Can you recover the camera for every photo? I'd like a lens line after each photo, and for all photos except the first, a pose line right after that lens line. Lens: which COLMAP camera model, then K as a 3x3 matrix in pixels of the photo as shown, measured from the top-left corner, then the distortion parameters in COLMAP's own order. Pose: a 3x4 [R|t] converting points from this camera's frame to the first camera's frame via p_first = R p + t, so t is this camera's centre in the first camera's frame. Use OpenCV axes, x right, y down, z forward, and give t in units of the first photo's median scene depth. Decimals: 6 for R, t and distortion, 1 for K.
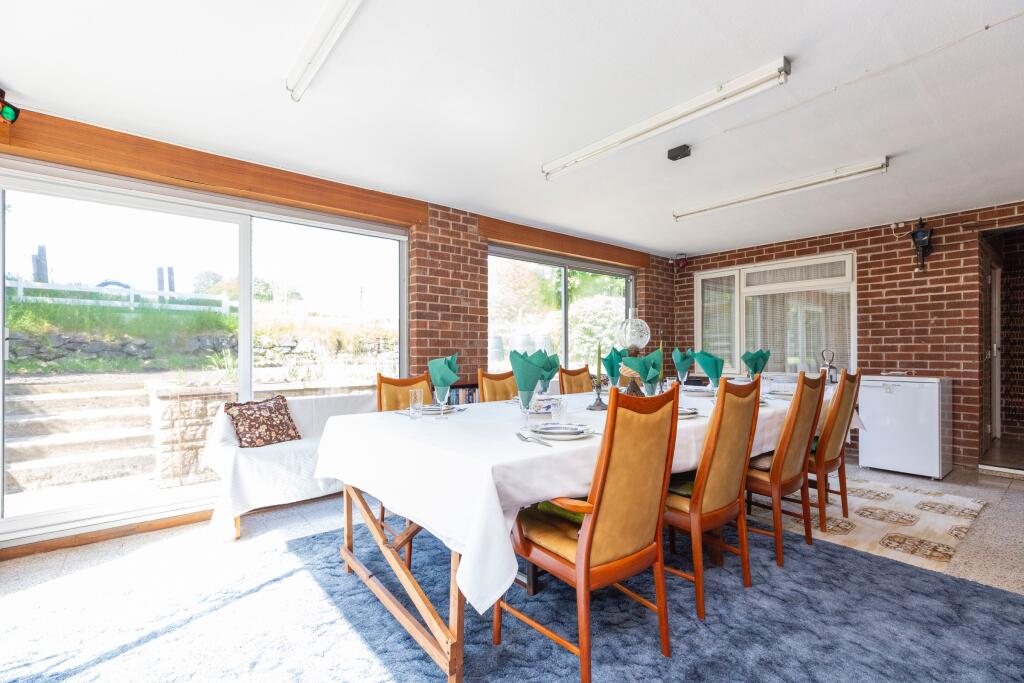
lens RADIAL K [[457.9, 0, 515.7], [0, 457.9, 346.0], [0, 0, 1]] dist [-0.001275, 0.000739]
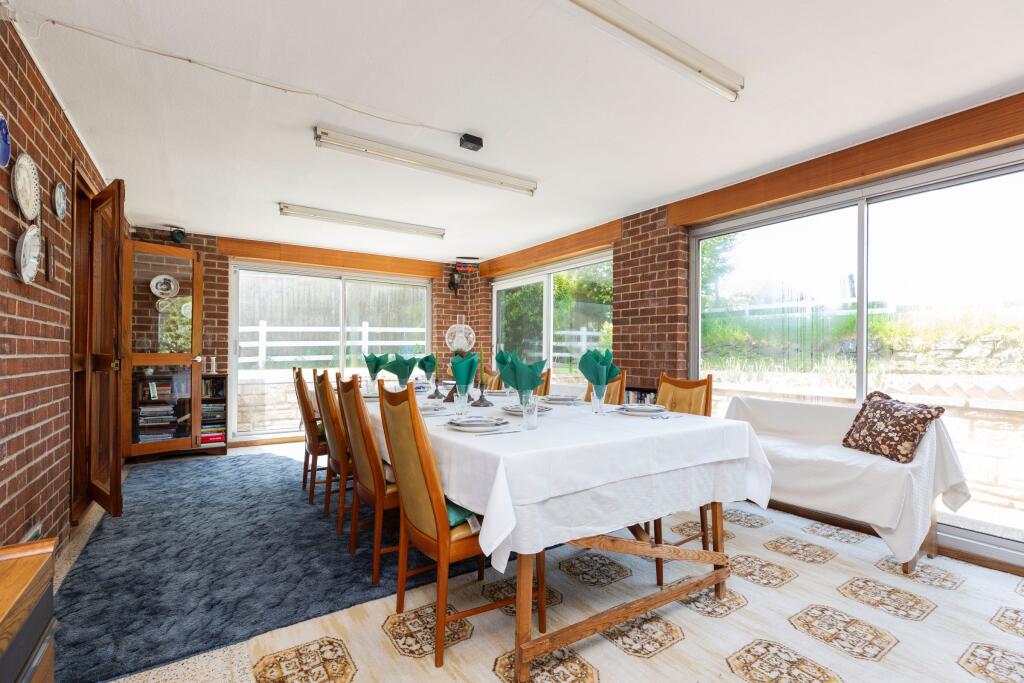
lens RADIAL K [[457.9, 0, 514.4], [0, 457.9, 346.6], [0, 0, 1]] dist [-0.001275, 0.000739]
pose [[-0.076535, -0.010878, -0.997008, 0.877328], [0.003556, 0.999931, -0.011182, 0.004848], [0.997061, -0.004401, -0.076491, 0.790963]]
